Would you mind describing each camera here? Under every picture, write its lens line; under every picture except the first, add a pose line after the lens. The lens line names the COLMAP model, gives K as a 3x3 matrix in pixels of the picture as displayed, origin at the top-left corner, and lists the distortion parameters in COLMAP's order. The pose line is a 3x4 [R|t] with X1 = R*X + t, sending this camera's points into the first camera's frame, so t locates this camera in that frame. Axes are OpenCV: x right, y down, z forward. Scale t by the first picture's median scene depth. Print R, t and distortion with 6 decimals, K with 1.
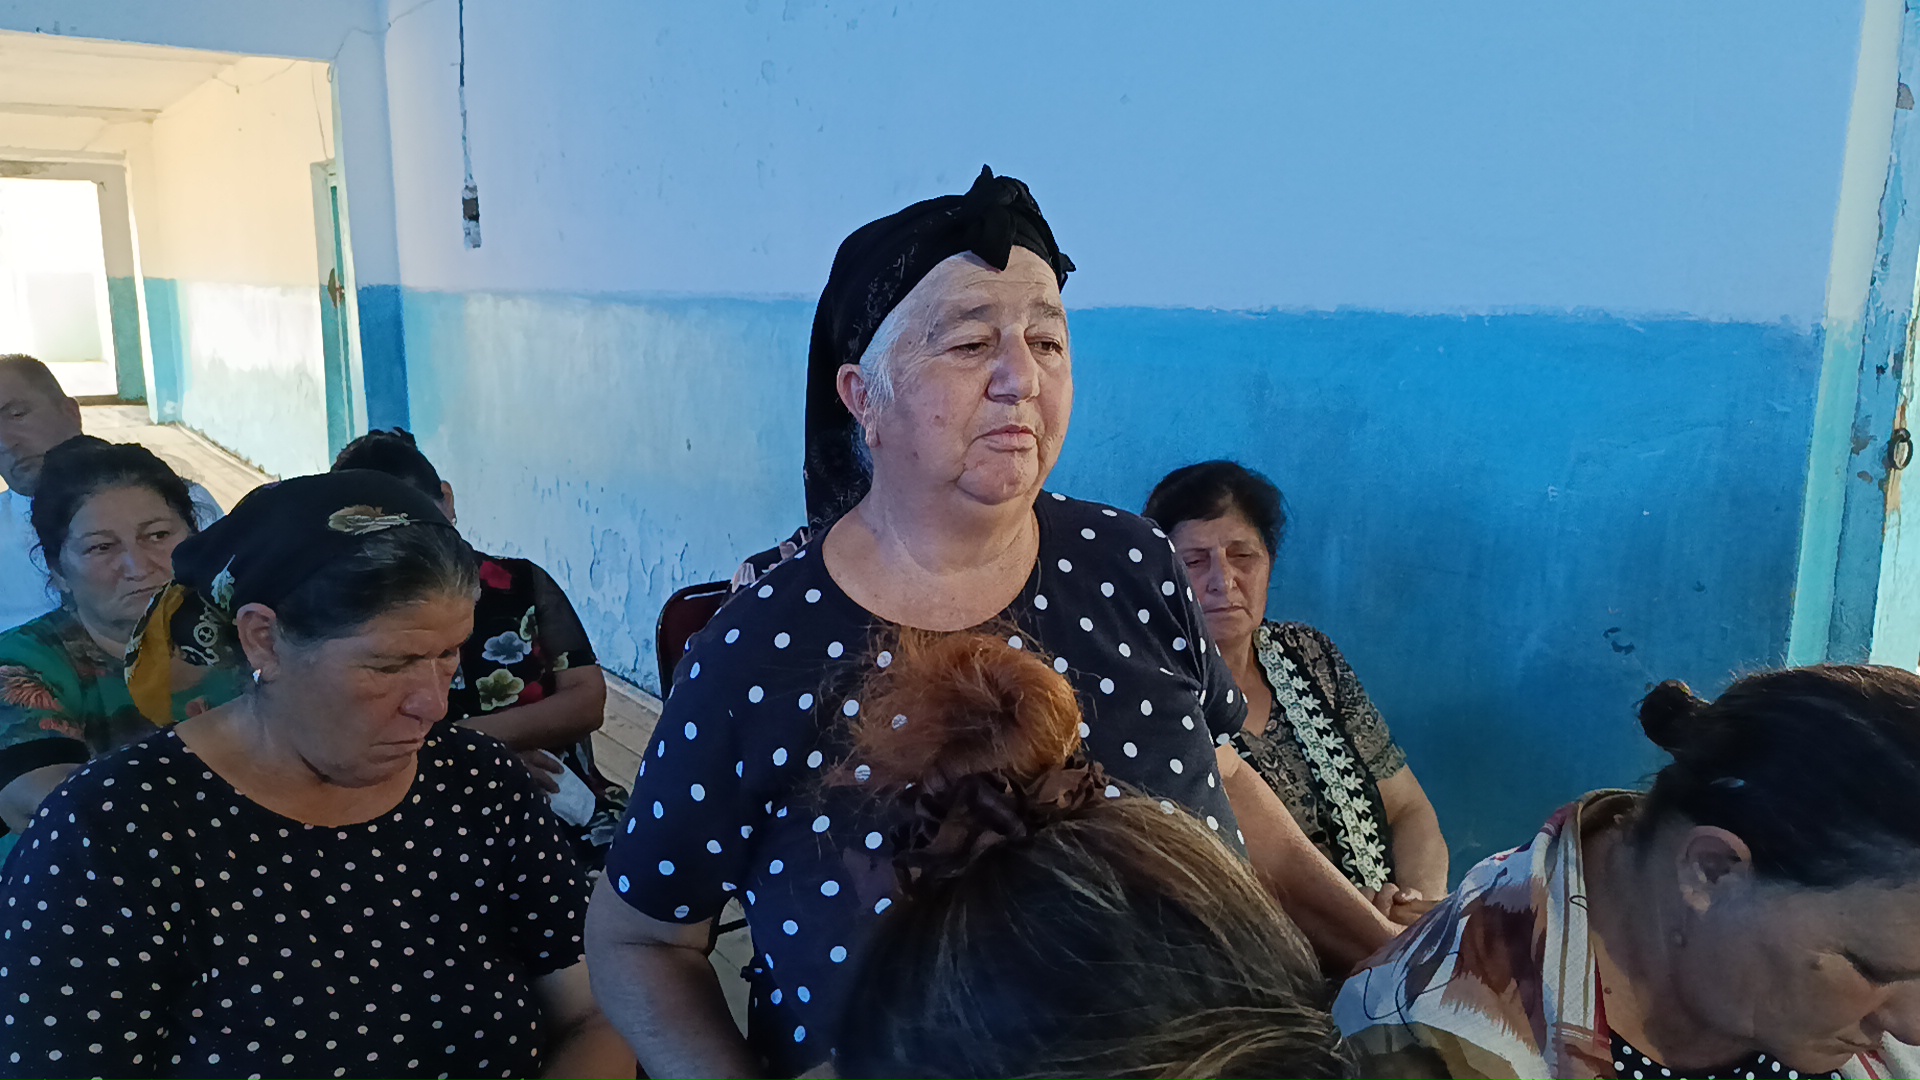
lens RADIAL K [[1469.4, 0, 905.6], [0, 1469.4, 546.2], [0, 0, 1]] dist [0.004602, 0.003434]
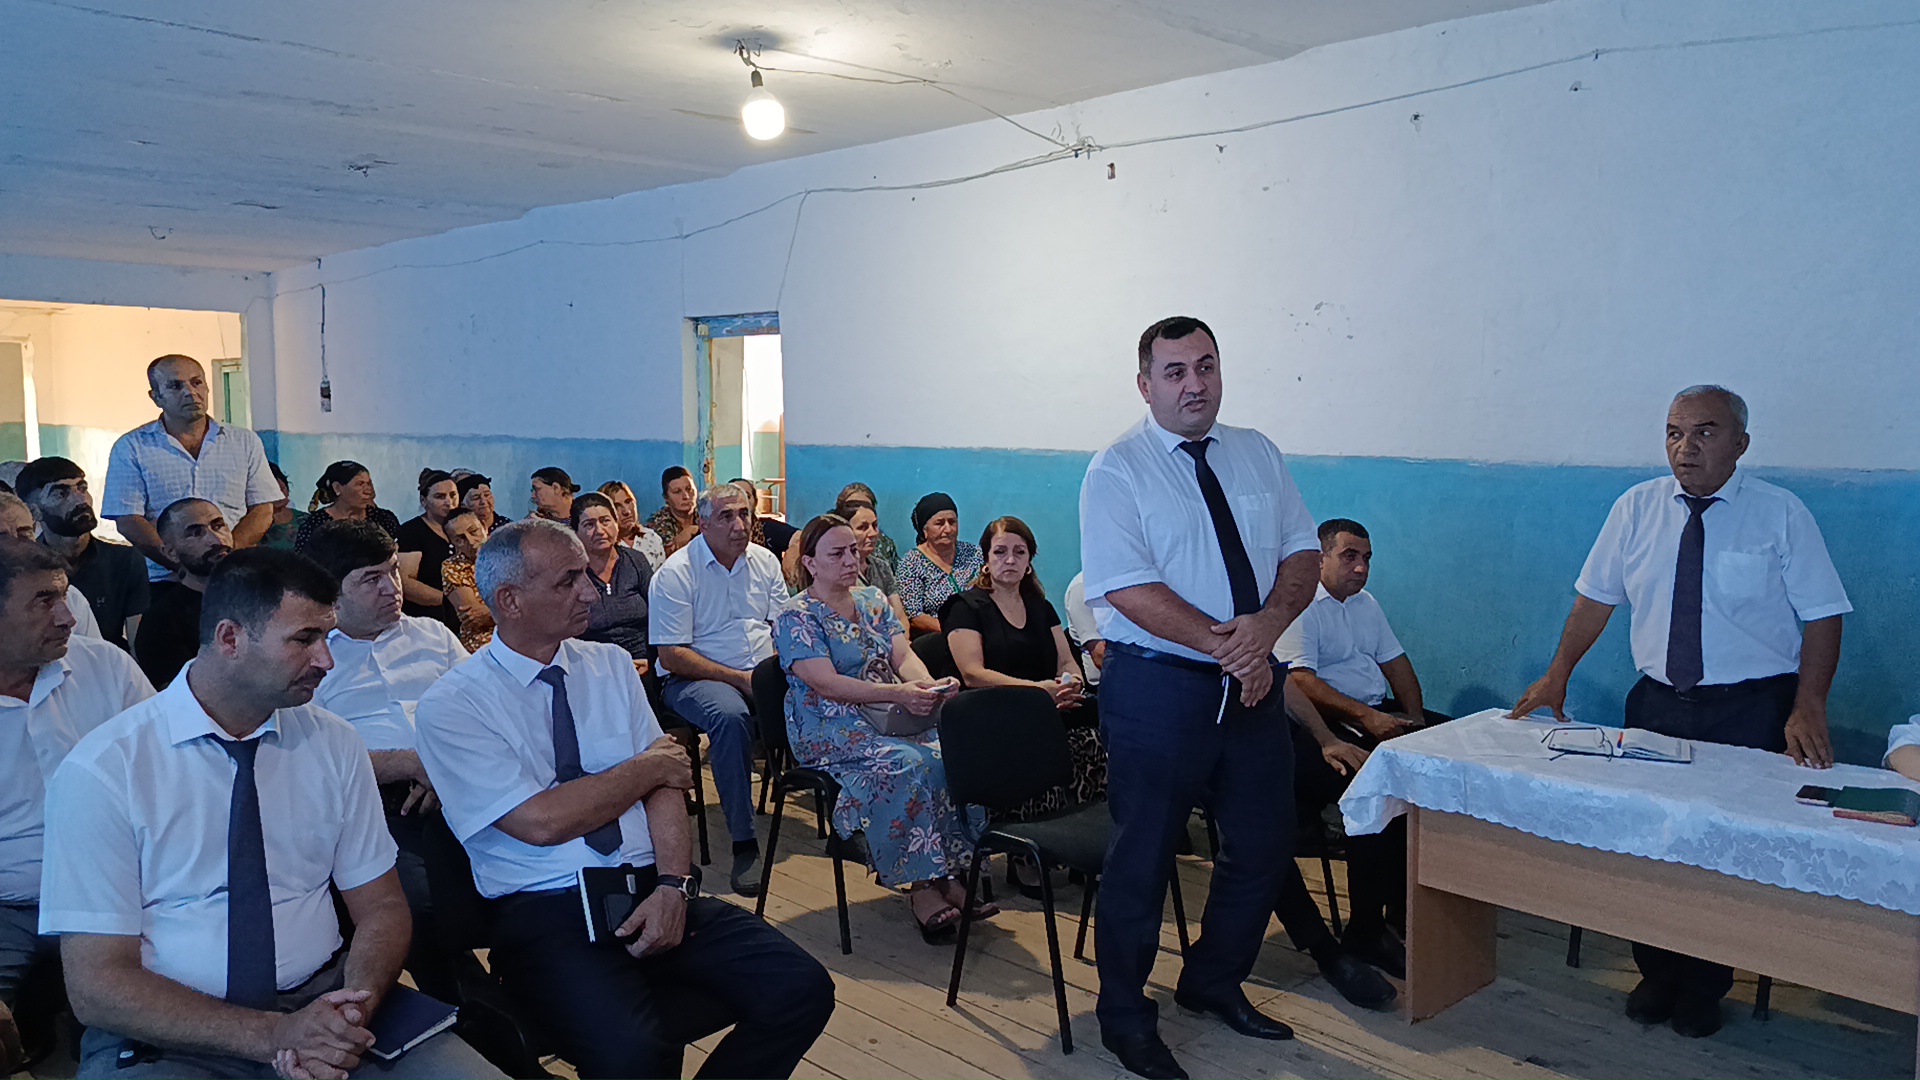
lens RADIAL K [[1397.0, 0, 951.9], [0, 1397.0, 566.0], [0, 0, 1]] dist [0.050189, -0.062024]
pose [[0.984061, -0.020236, 0.176676, 0.182409], [0.033627, 0.996755, -0.073130, 0.159821], [-0.174623, 0.077906, 0.981549, -0.927704]]
